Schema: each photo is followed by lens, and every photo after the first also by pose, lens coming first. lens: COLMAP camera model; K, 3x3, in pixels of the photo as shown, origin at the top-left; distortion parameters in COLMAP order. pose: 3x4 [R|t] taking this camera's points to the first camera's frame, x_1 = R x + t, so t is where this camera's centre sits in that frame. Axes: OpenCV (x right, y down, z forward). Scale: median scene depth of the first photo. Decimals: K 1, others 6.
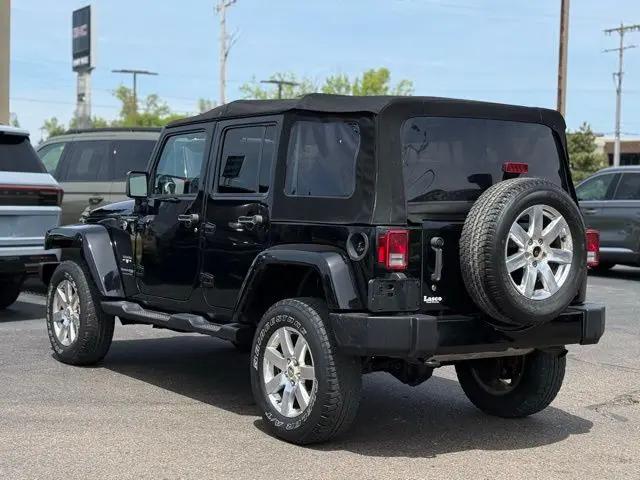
lens RADIAL K [[1127.5, 0, 320.0], [0, 1127.5, 240.0], [0, 0, 1]] dist [0.118813, 0.031429]
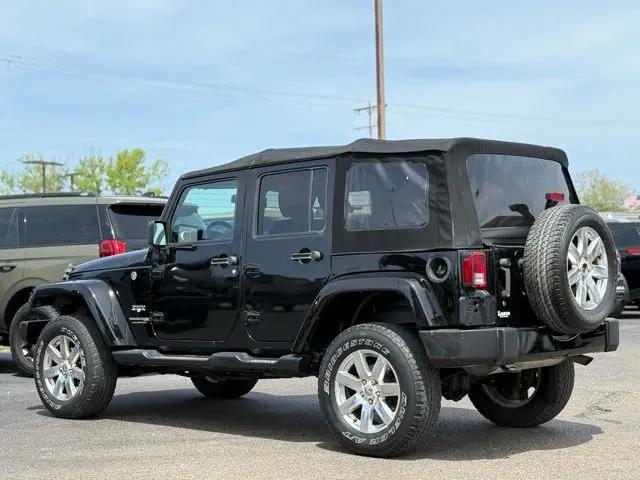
lens RADIAL K [[1127.5, 0, 320.0], [0, 1127.5, 240.0], [0, 0, 1]] dist [0.118813, 0.031429]
pose [[0.973010, -0.038750, 0.227485, -0.313082], [0.054735, 0.996423, -0.064384, 0.039392], [-0.224177, 0.075098, 0.971651, -0.054273]]
